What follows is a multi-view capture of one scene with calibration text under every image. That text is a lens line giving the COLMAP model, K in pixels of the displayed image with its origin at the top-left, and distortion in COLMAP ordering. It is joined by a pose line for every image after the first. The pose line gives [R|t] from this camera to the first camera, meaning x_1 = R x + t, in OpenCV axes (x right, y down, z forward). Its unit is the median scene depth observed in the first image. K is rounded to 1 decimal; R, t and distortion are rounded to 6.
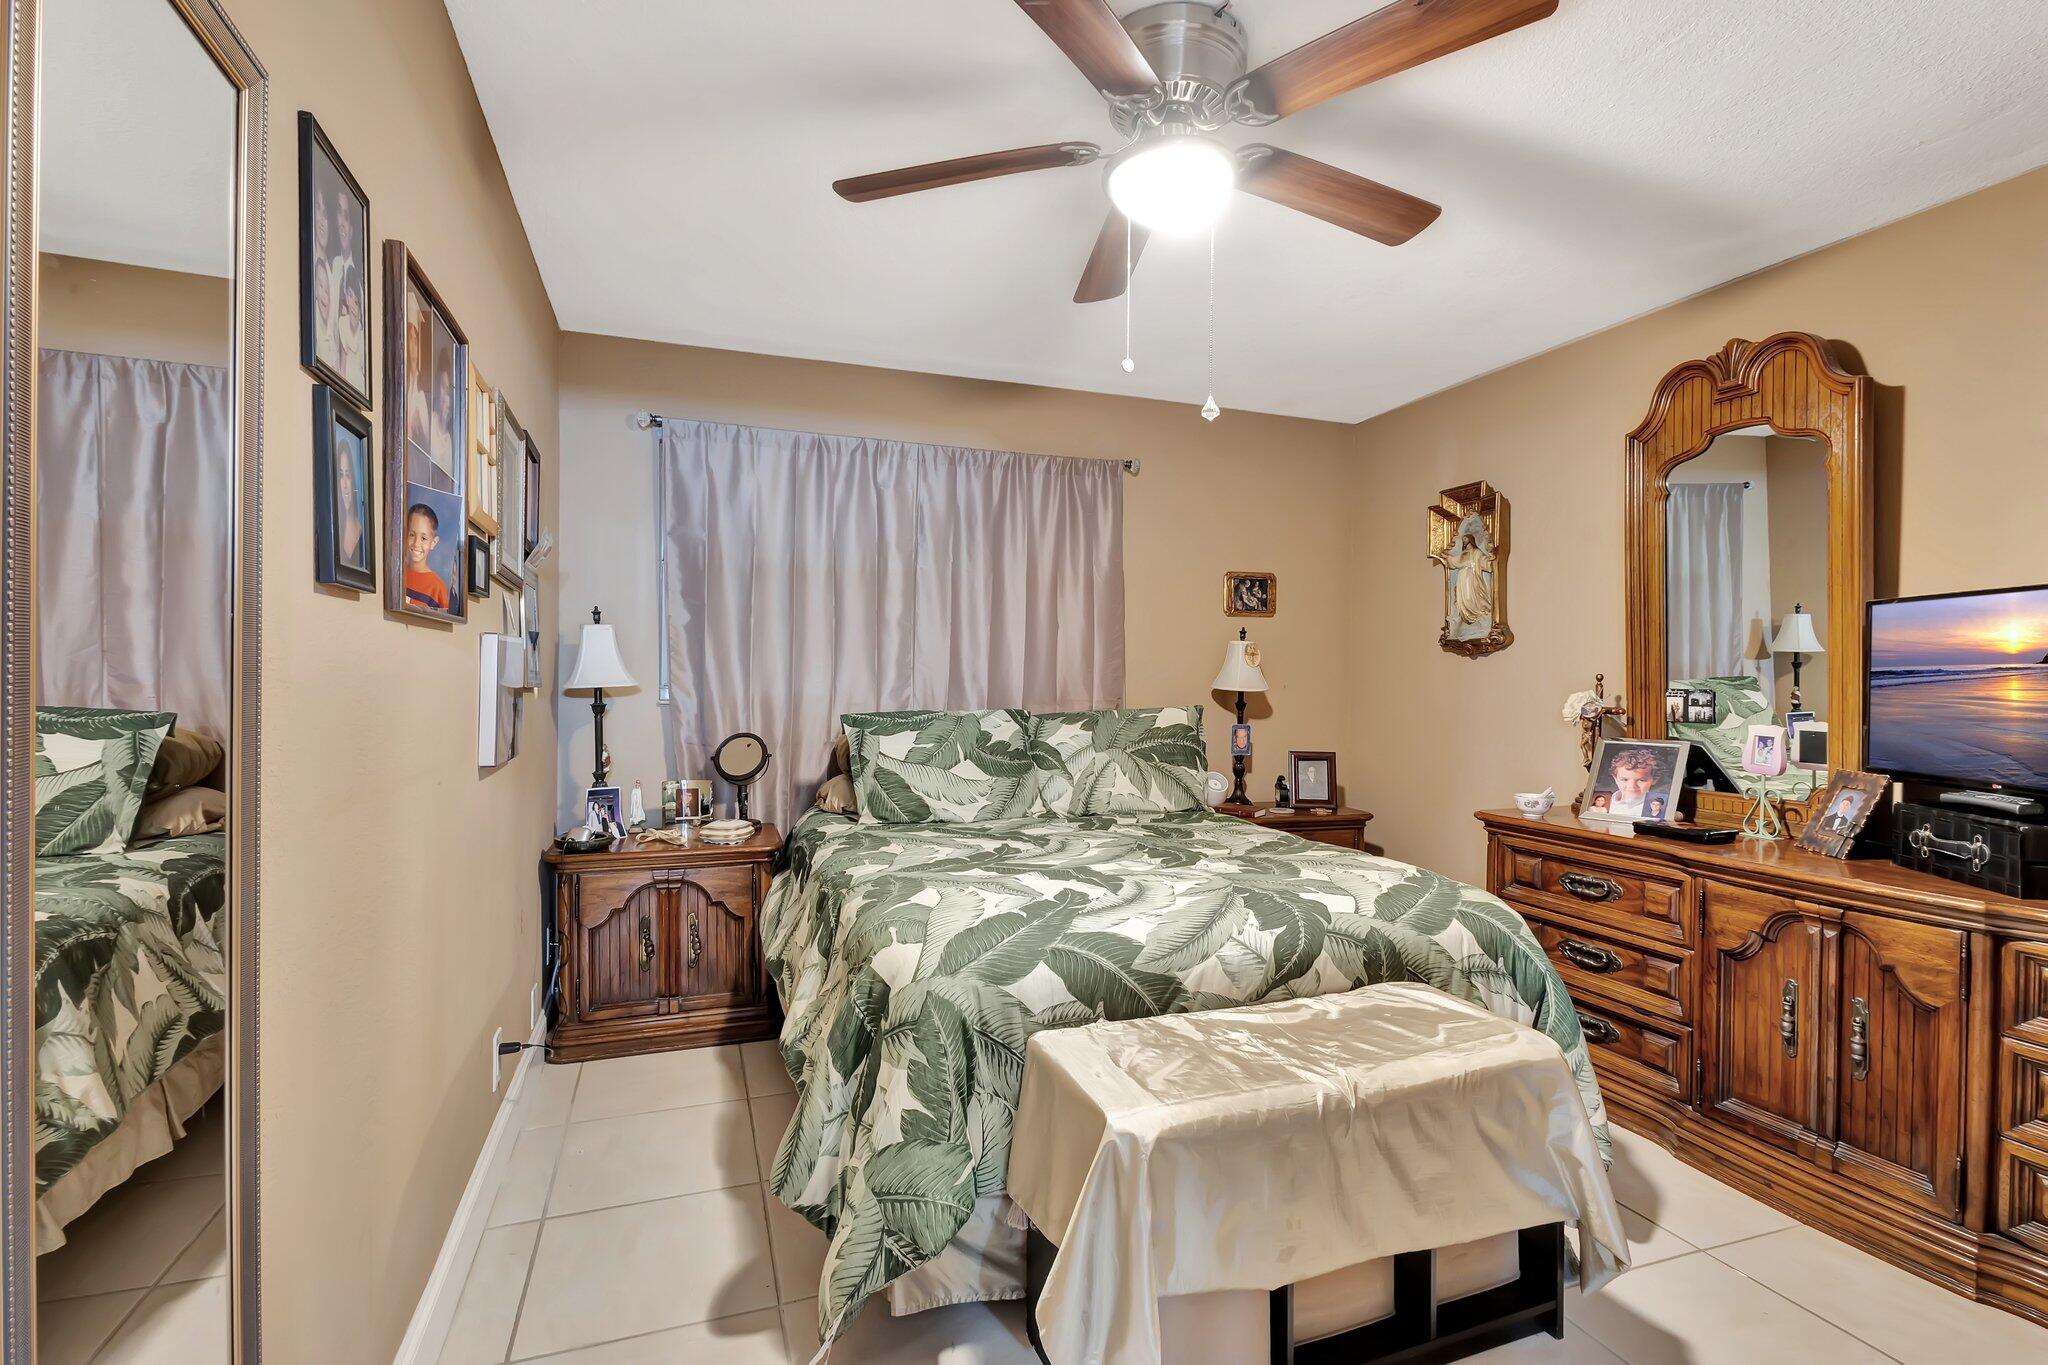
lens RADIAL K [[954.8, 0, 1011.8], [0, 954.8, 689.7], [0, 0, 1]] dist [0.008423, 0.000093]
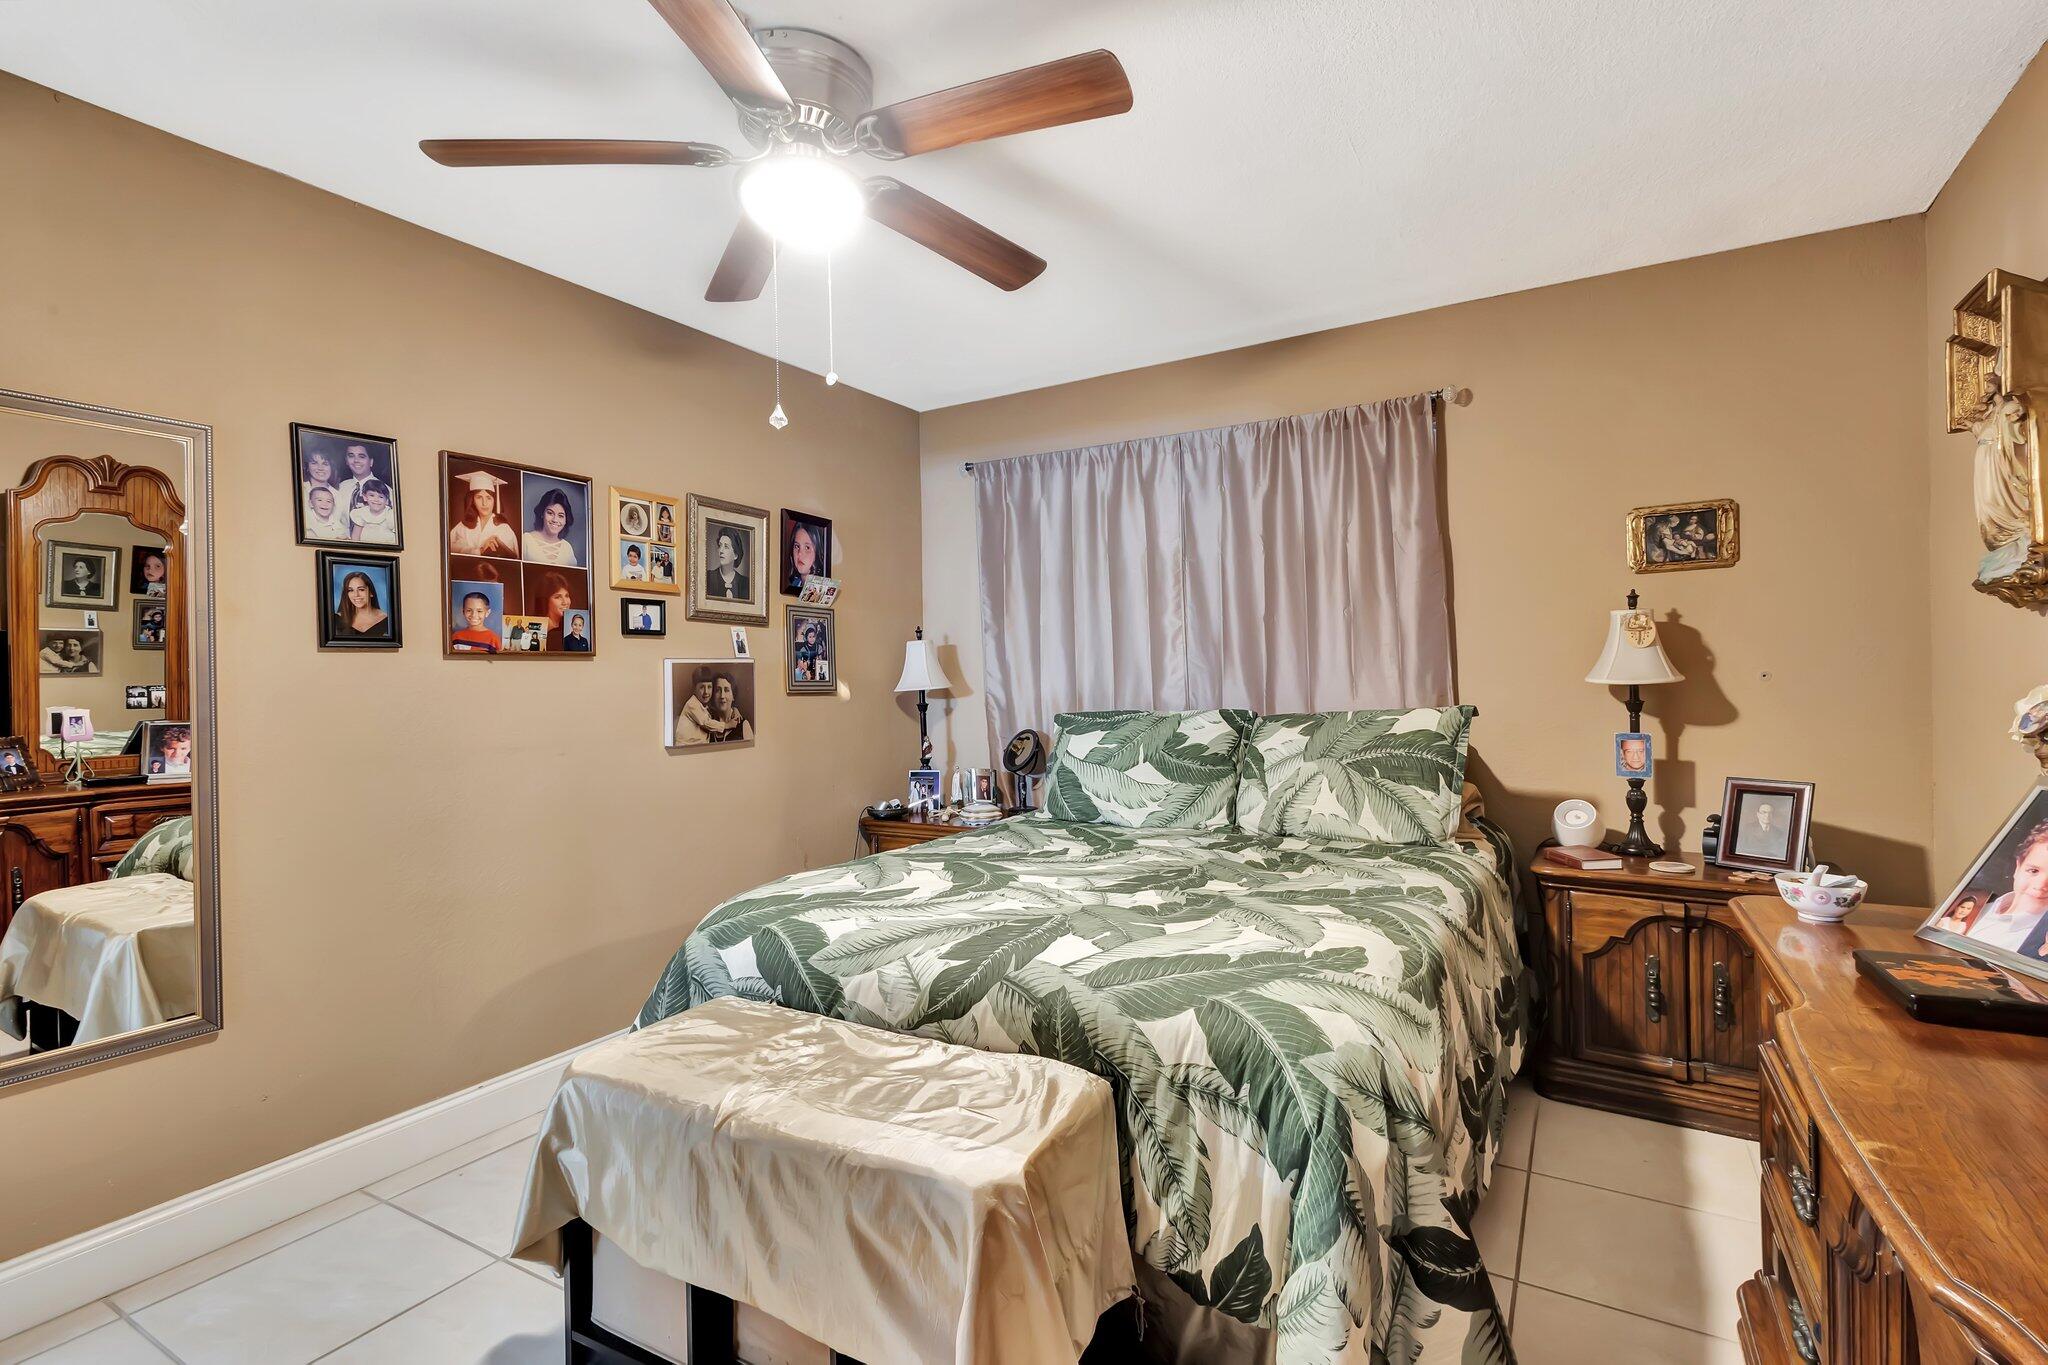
lens RADIAL K [[954.8, 0, 1007.5], [0, 954.8, 678.4], [0, 0, 1]] dist [0.008423, 0.000093]
pose [[0.639396, -0.019350, -0.768634, 0.600966], [0.014670, 0.999808, -0.012967, -0.000070], [0.768738, -0.002985, 0.639557, 0.283397]]
